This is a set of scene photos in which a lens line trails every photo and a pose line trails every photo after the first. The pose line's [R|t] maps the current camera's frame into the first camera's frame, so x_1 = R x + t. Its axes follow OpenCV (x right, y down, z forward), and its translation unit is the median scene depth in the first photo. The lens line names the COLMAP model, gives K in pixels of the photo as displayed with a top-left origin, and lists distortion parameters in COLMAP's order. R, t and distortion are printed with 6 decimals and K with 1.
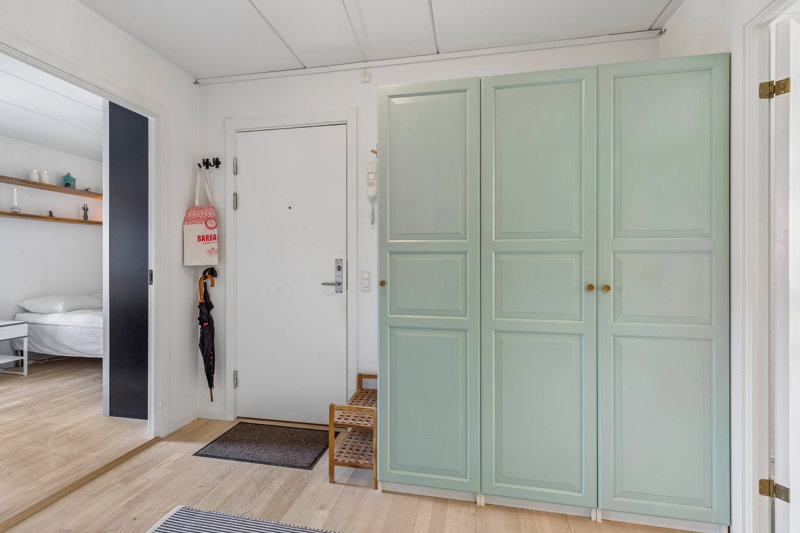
lens RADIAL K [[351.7, 0, 401.3], [0, 351.7, 261.4], [0, 0, 1]] dist [-0.000469, 0.000039]
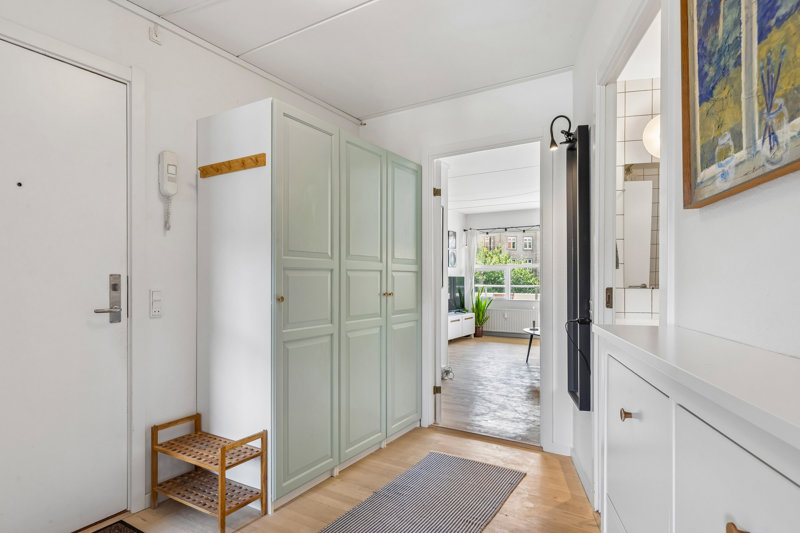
lens RADIAL K [[435.8, 0, 399.8], [0, 435.8, 275.8], [0, 0, 1]] dist [0.000406, -0.000013]
pose [[0.355575, 0.004649, 0.934636, -1.070195], [0.004133, 0.999970, -0.006546, 0.006072], [-0.934639, 0.006191, 0.355545, 0.235785]]
